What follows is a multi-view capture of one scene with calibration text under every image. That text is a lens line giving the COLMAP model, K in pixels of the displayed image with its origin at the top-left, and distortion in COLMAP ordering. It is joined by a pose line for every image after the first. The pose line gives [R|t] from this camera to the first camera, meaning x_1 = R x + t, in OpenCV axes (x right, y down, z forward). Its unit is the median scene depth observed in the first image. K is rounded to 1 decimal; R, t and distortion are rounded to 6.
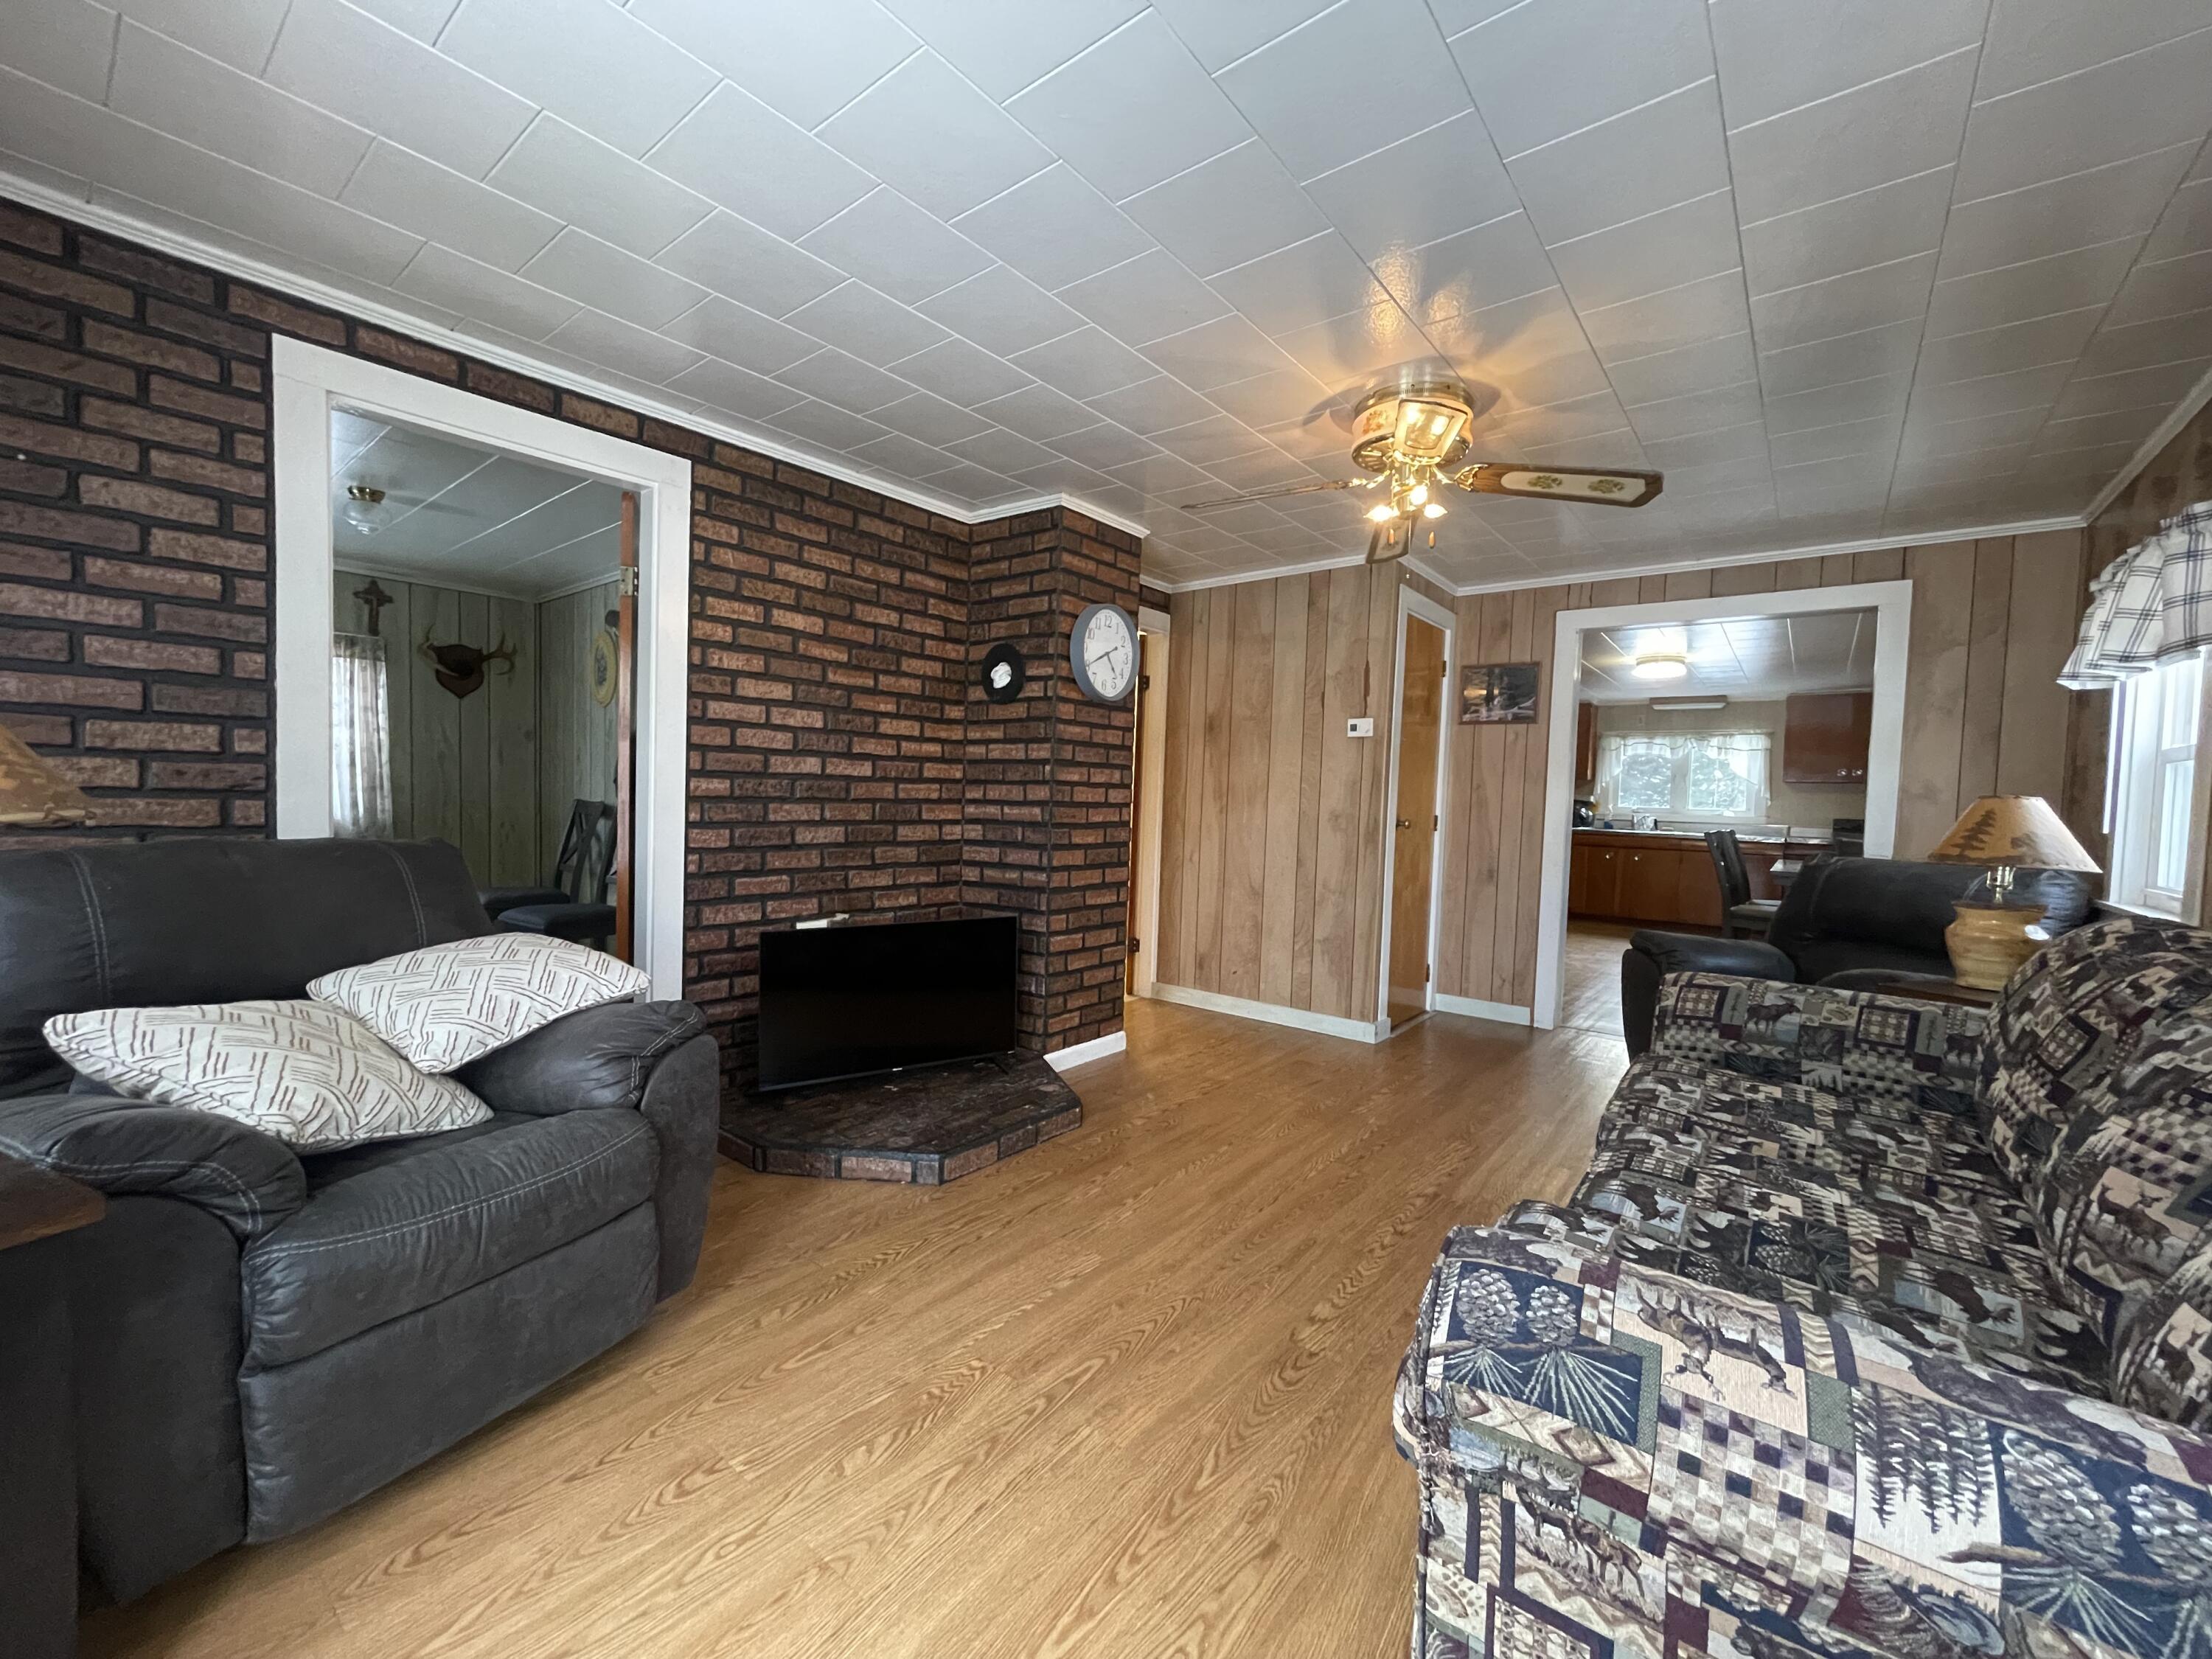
lens RADIAL K [[886.8, 0, 1093.3], [0, 886.8, 827.9], [0, 0, 1]] dist [-0.006069, -0.000202]
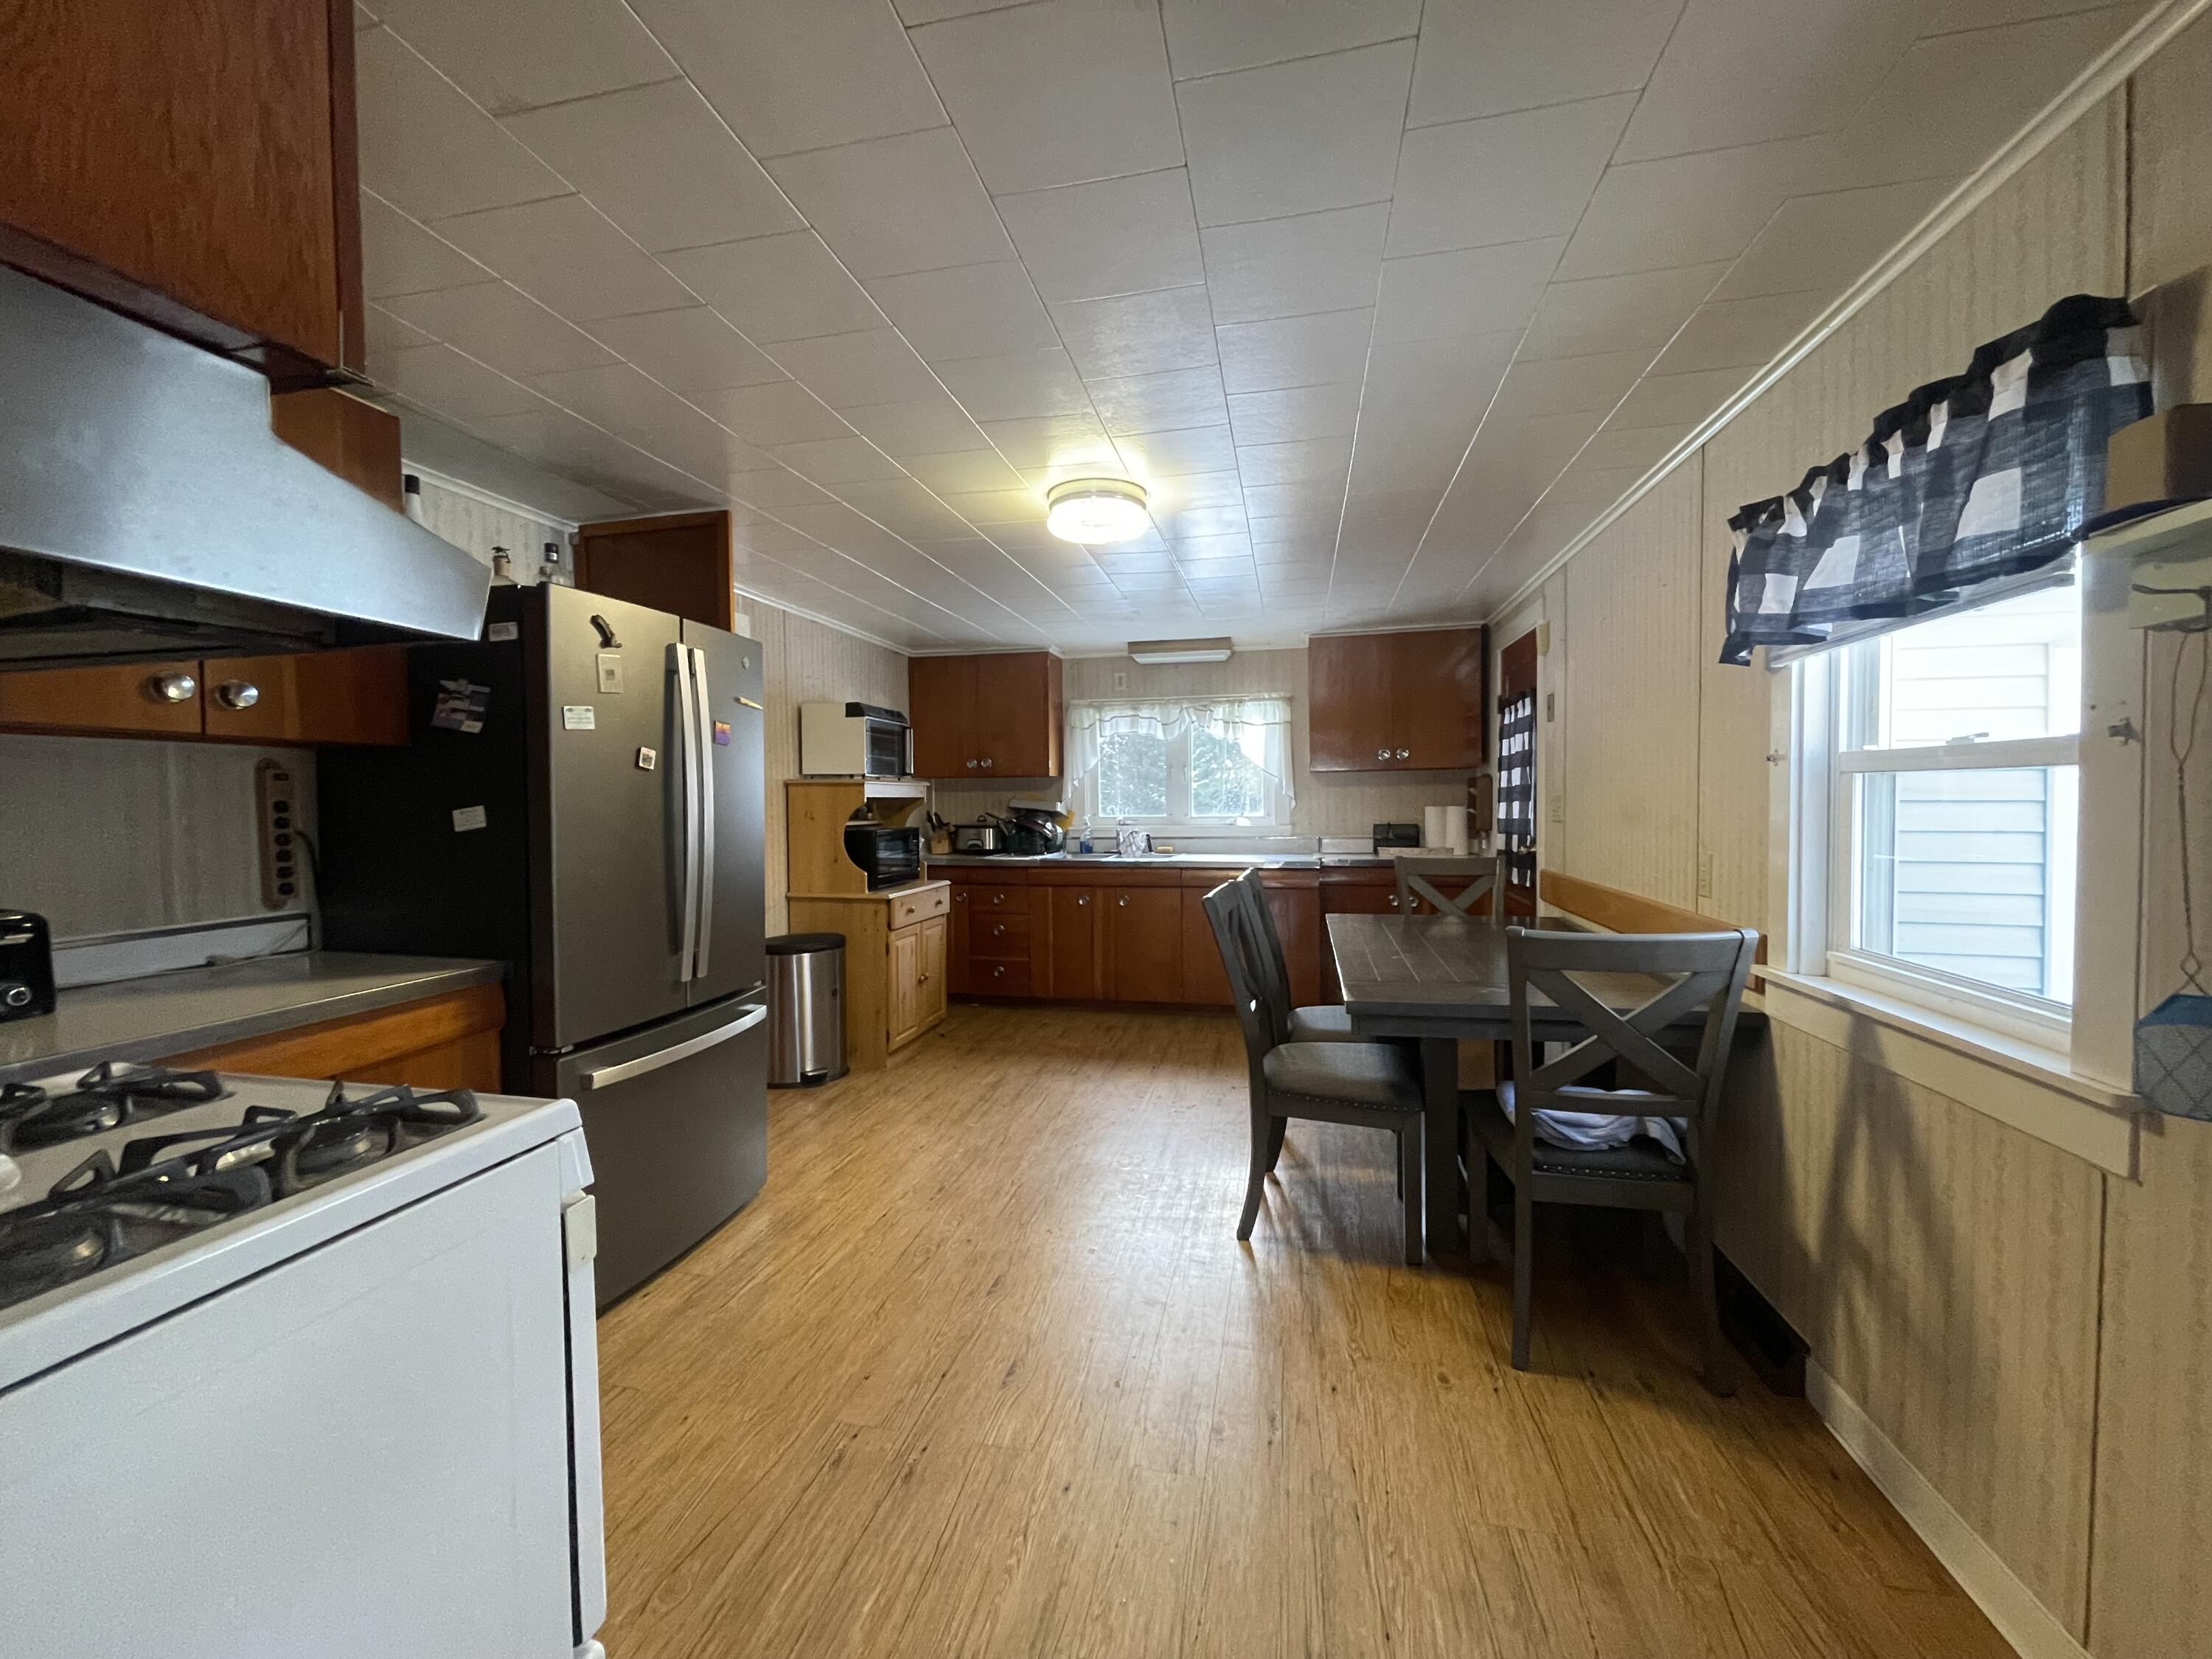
lens RADIAL K [[887.5, 0, 1092.1], [0, 887.5, 832.2], [0, 0, 1]] dist [-0.003737, -0.000699]
pose [[0.896265, -0.057666, 0.439754, 1.184900], [0.055171, 0.998306, 0.018466, -0.098488], [-0.440074, 0.007711, 0.897929, 1.652838]]
